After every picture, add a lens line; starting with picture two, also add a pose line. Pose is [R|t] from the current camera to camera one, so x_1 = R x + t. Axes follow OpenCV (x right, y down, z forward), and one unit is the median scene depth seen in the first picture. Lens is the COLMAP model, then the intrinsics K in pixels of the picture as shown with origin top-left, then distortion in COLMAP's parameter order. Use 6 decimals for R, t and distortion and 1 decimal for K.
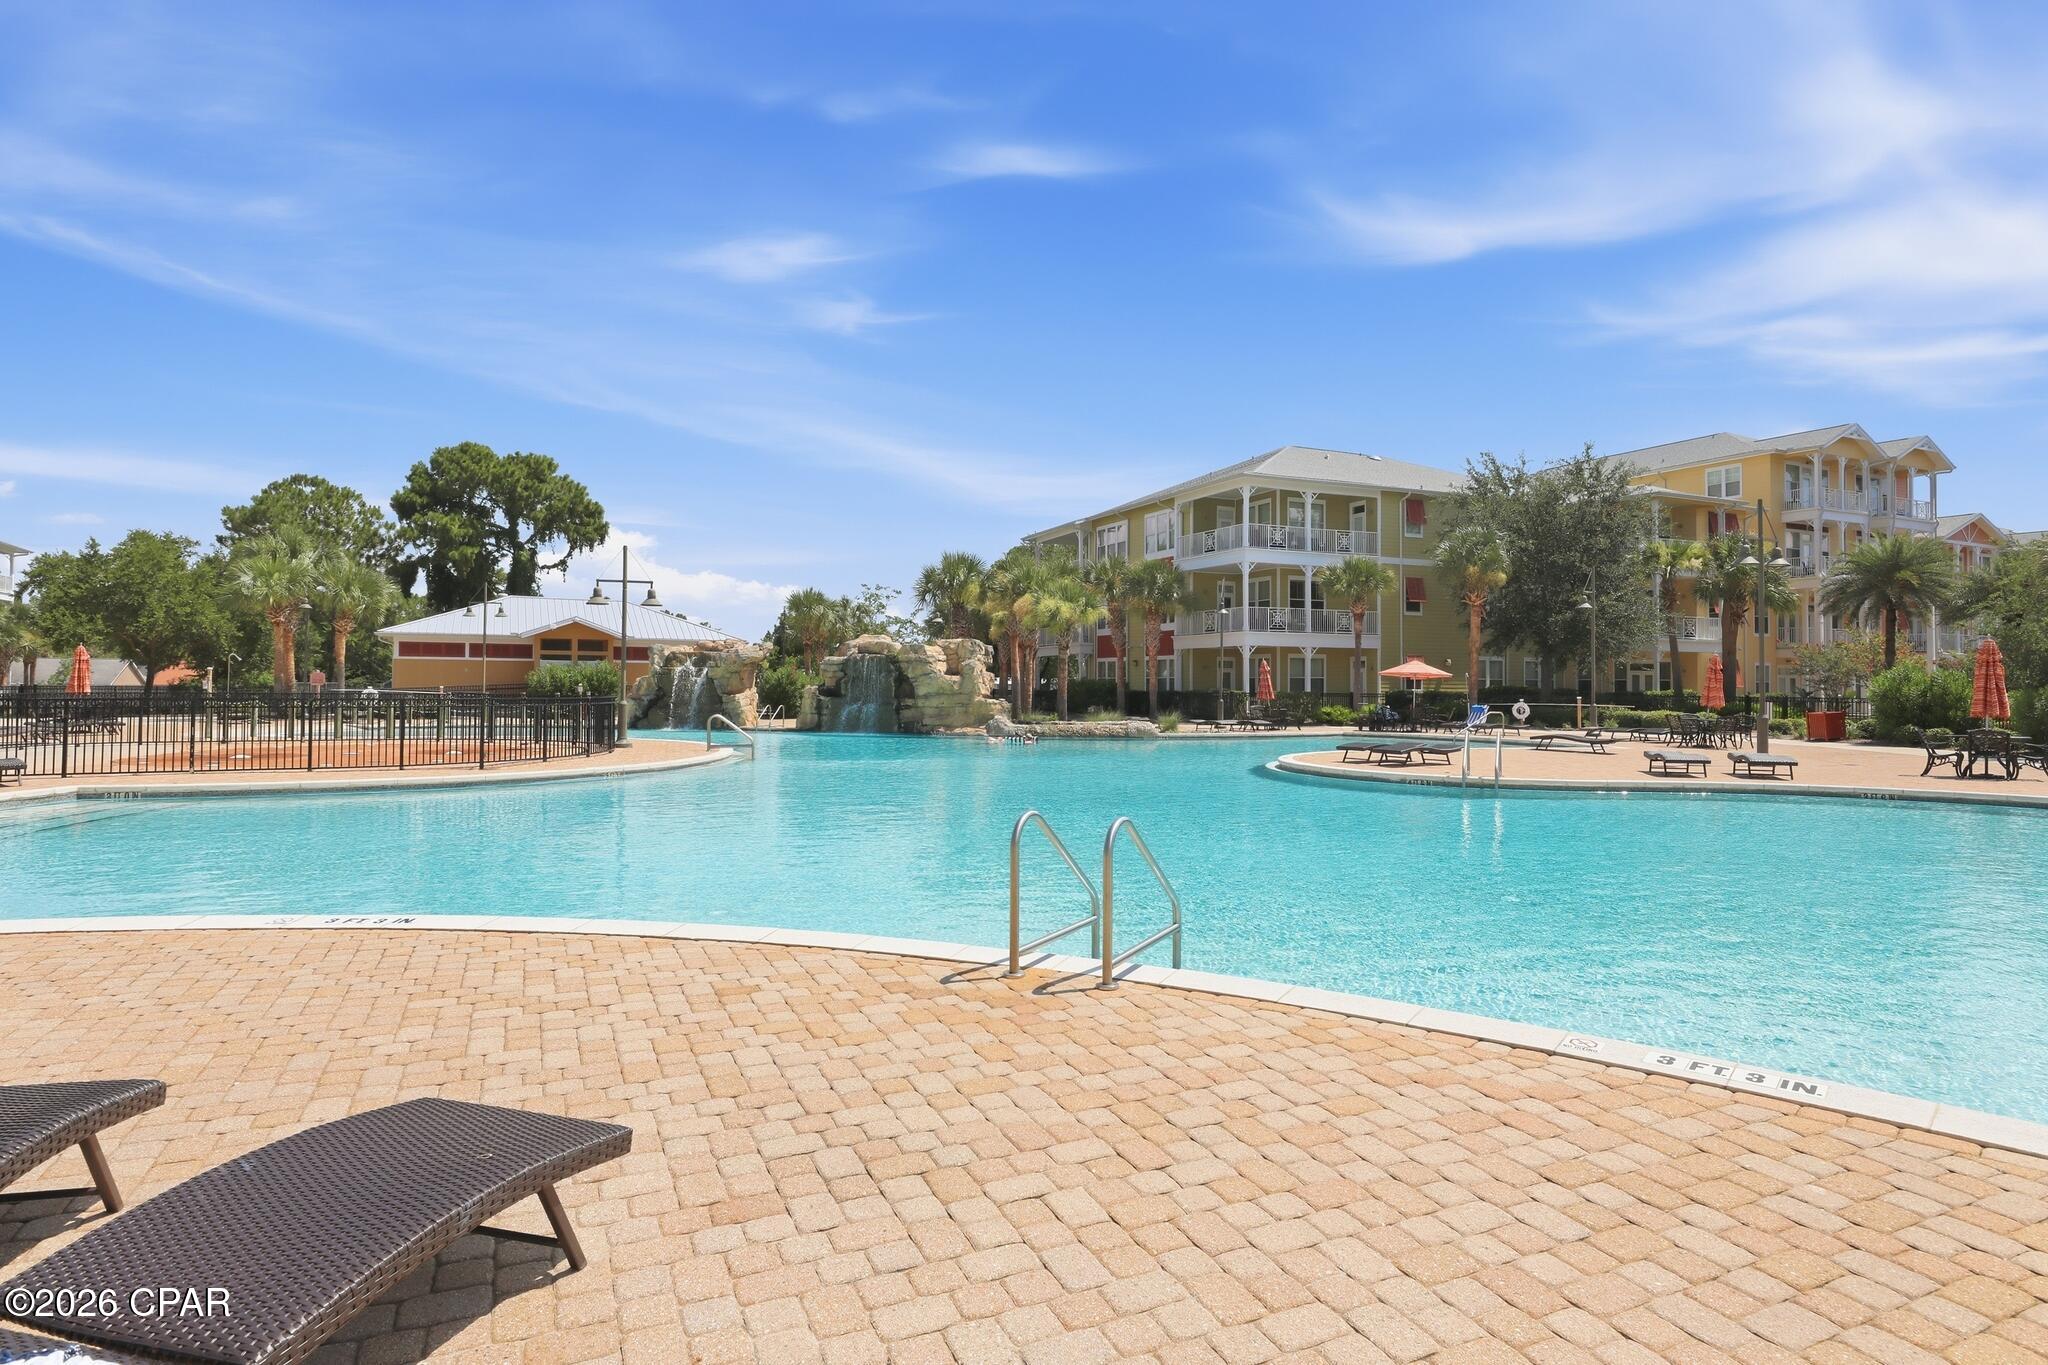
lens RADIAL K [[1104.9, 0, 1027.7], [0, 1104.9, 674.9], [0, 0, 1]] dist [0.004393, -0.005140]
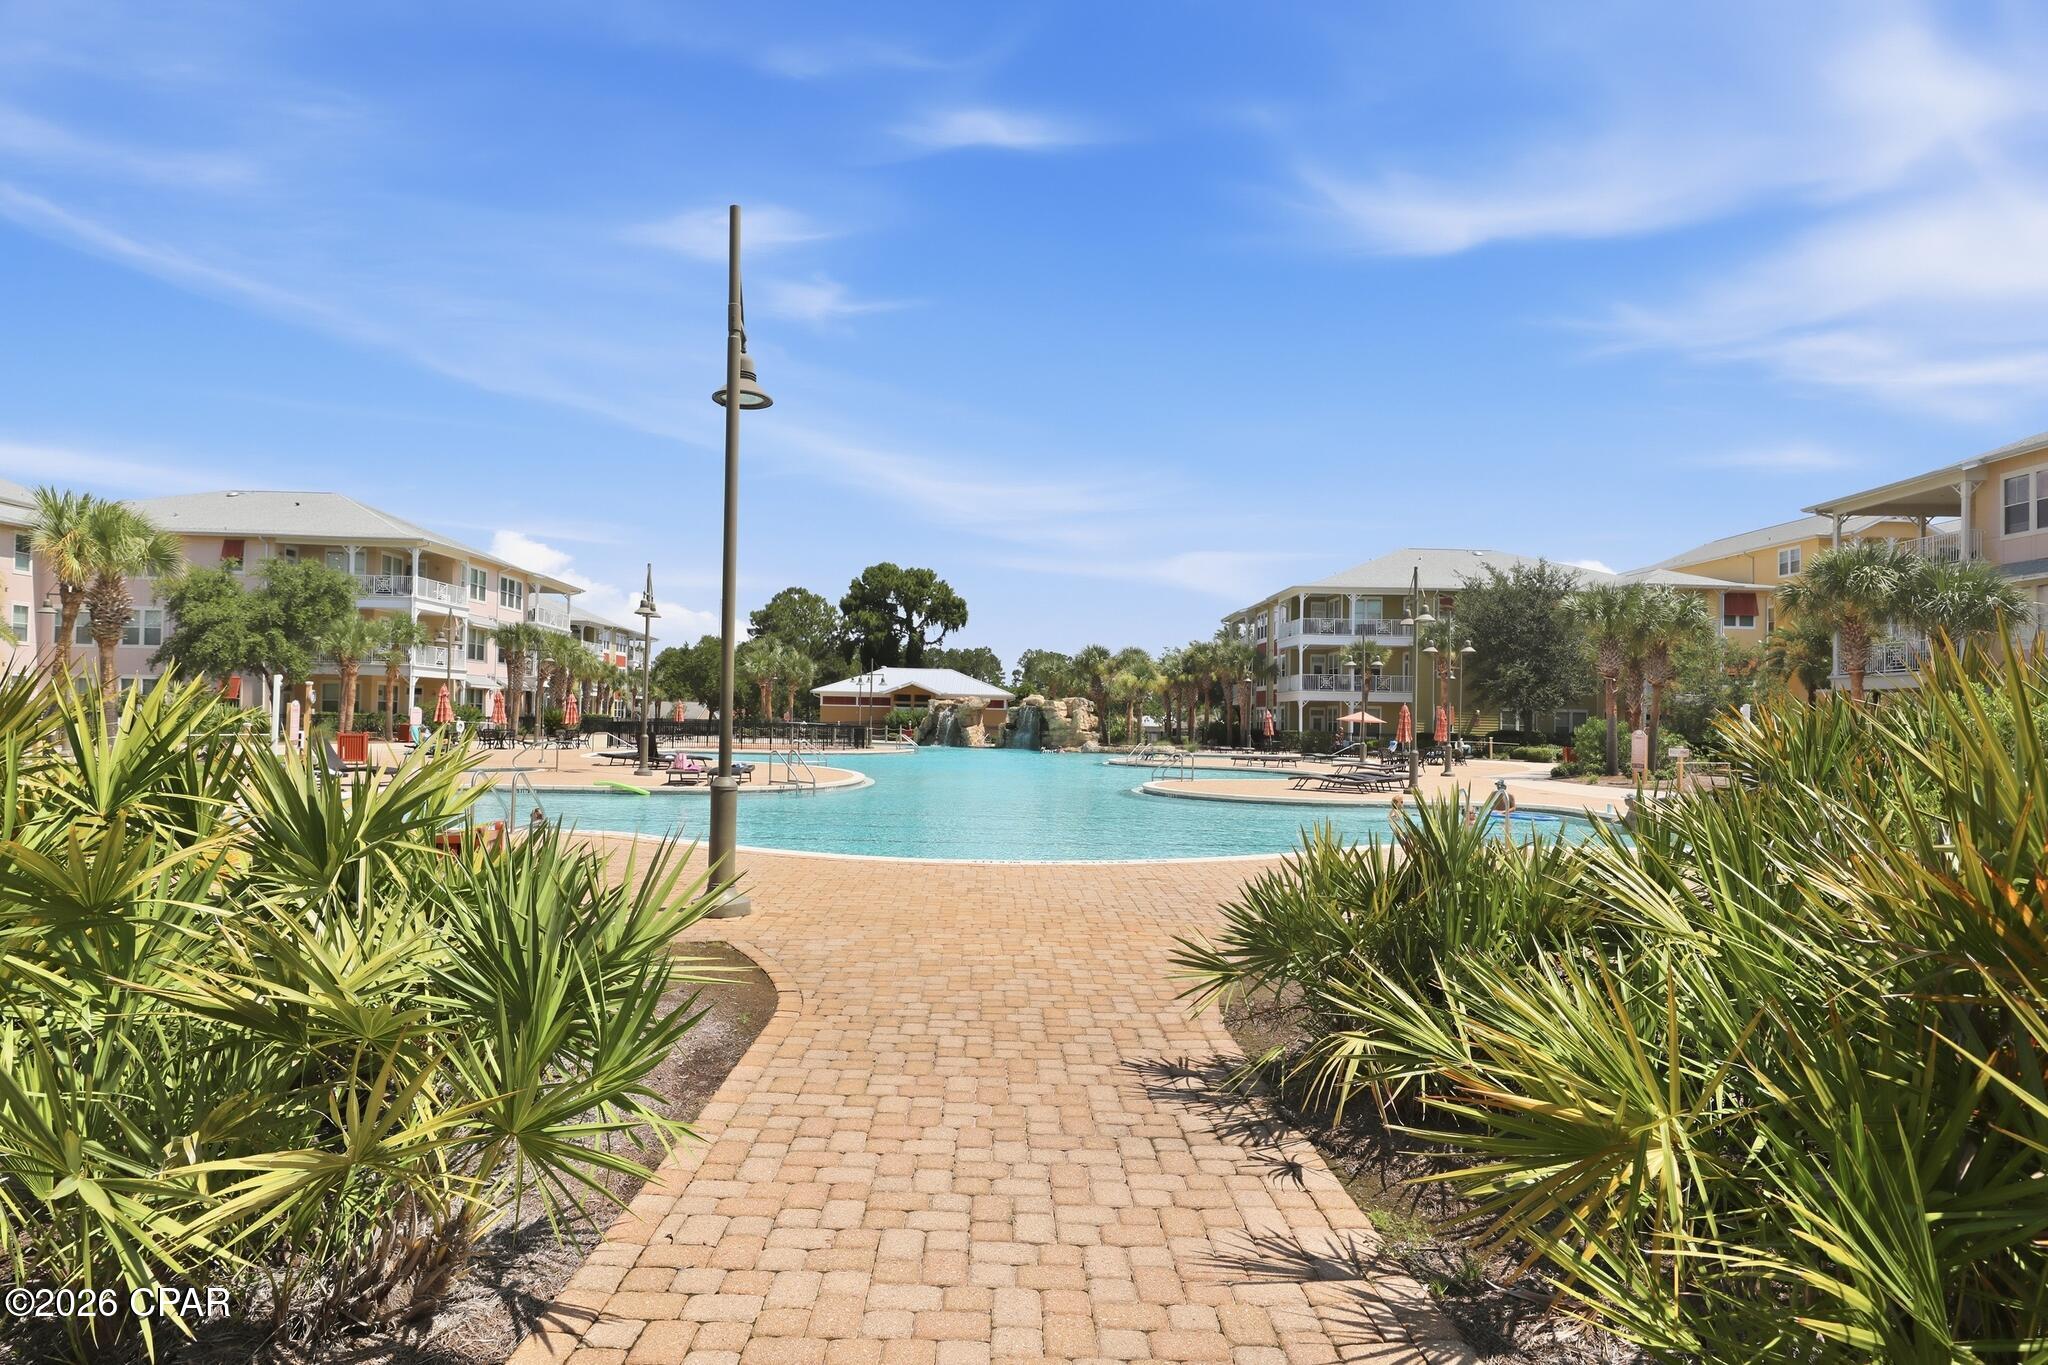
lens RADIAL K [[1098.0, 0, 1011.4], [0, 1098.0, 731.2], [0, 0, 1]] dist [0.022752, 0.000103]
pose [[0.913129, 0.015486, -0.407376, 0.443931], [-0.010463, 0.999839, 0.014555, -0.002516], [0.407536, -0.009028, 0.913144, -0.506871]]
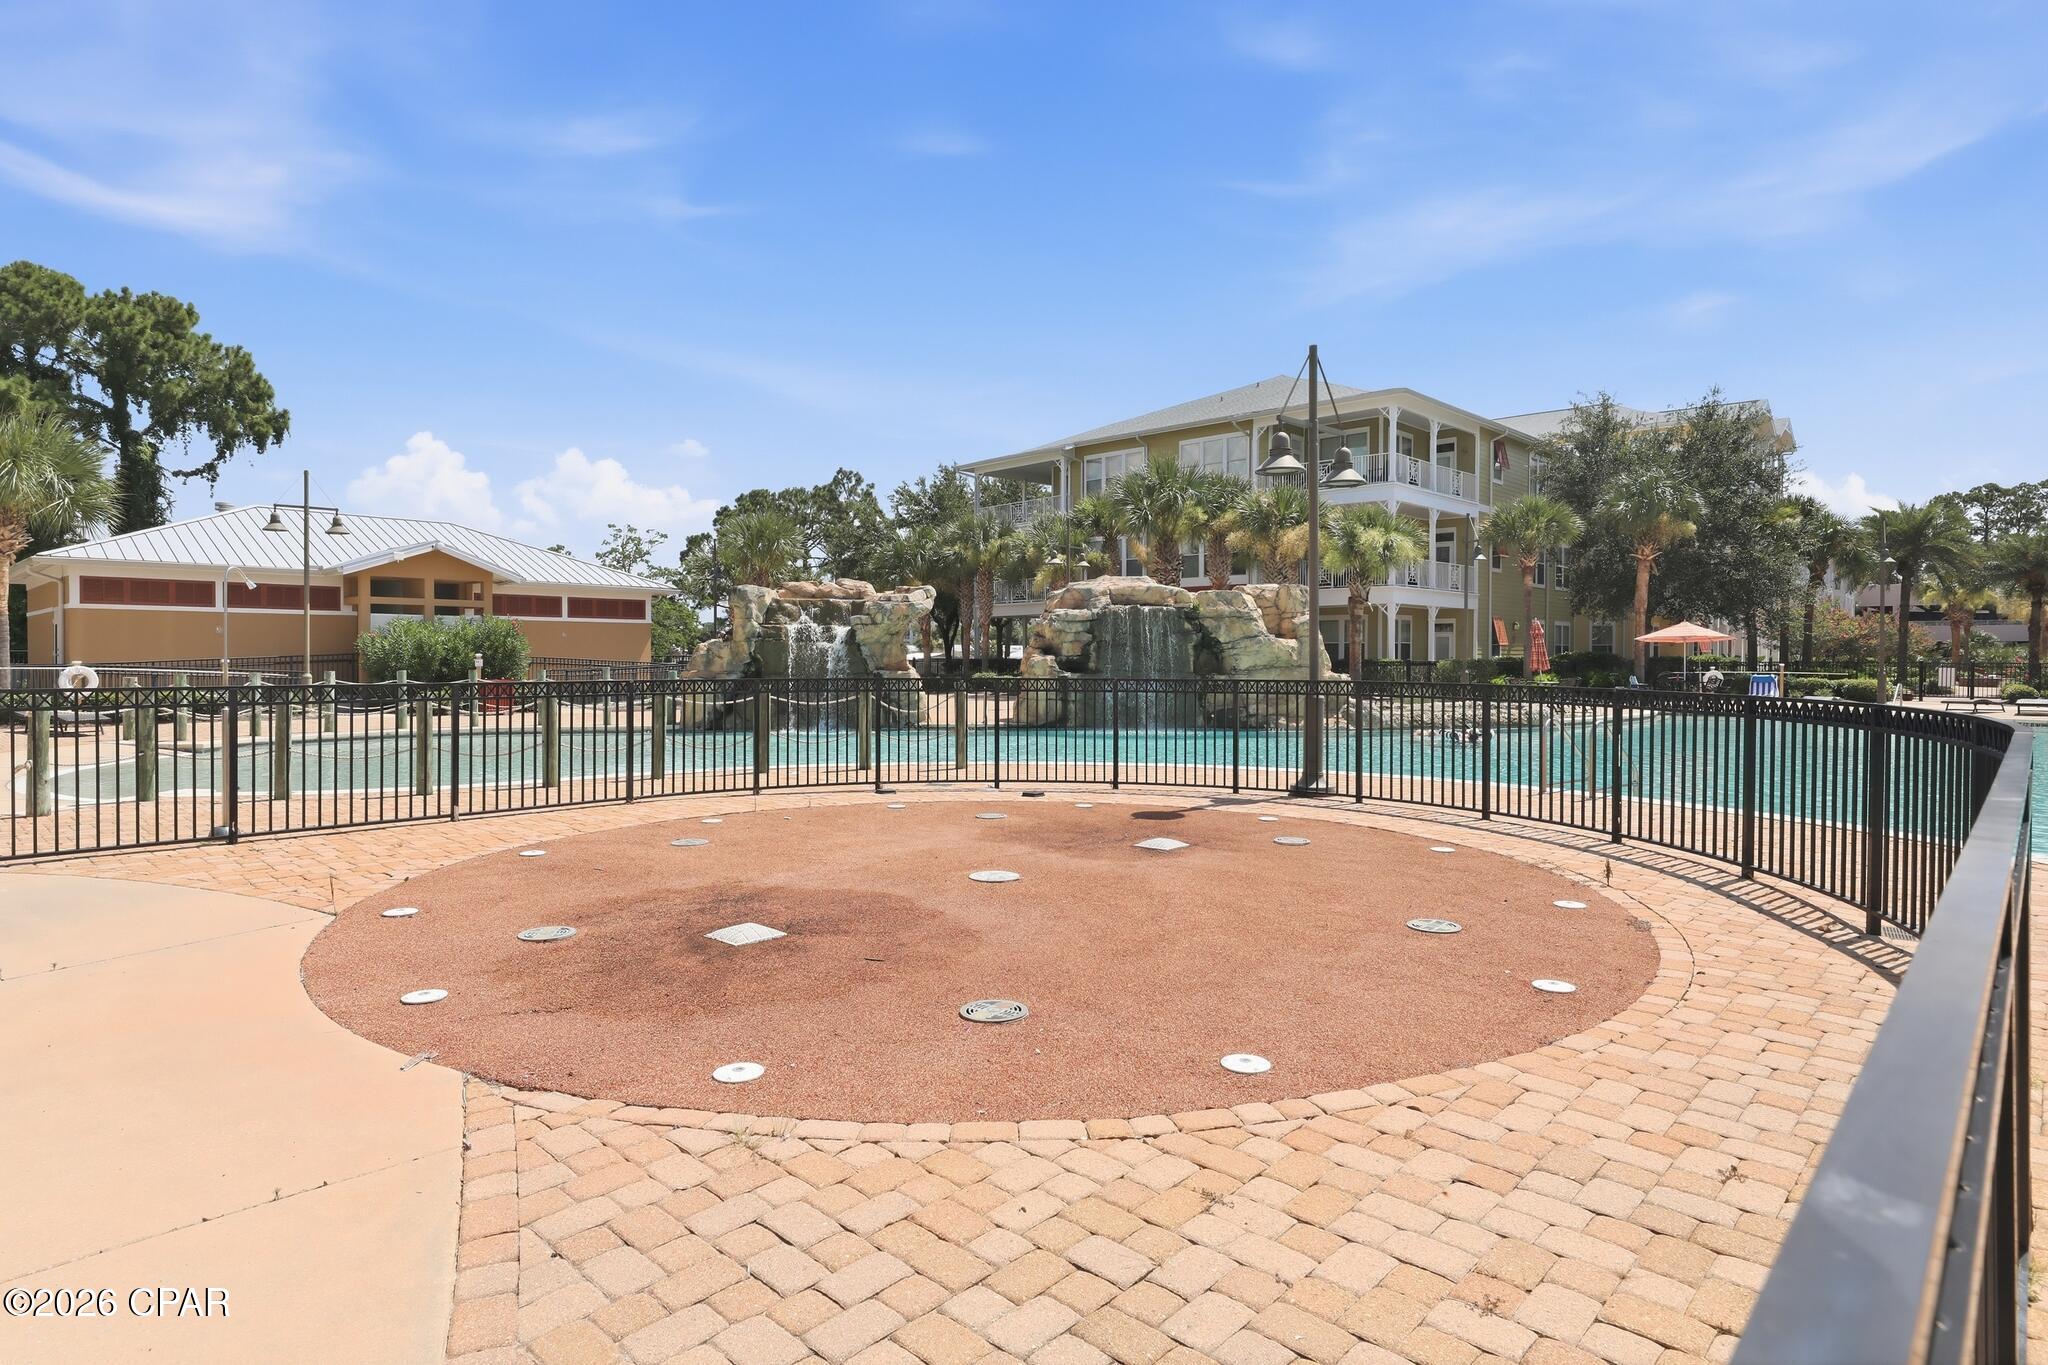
lens RADIAL K [[1104.9, 0, 1029.5], [0, 1104.9, 685.3], [0, 0, 1]] dist [0.004393, -0.005140]
pose [[0.927890, -0.014691, 0.372564, -0.355461], [0.000333, 0.999256, 0.038573, 0.002146], [-0.372854, -0.035668, 0.927204, 0.345225]]
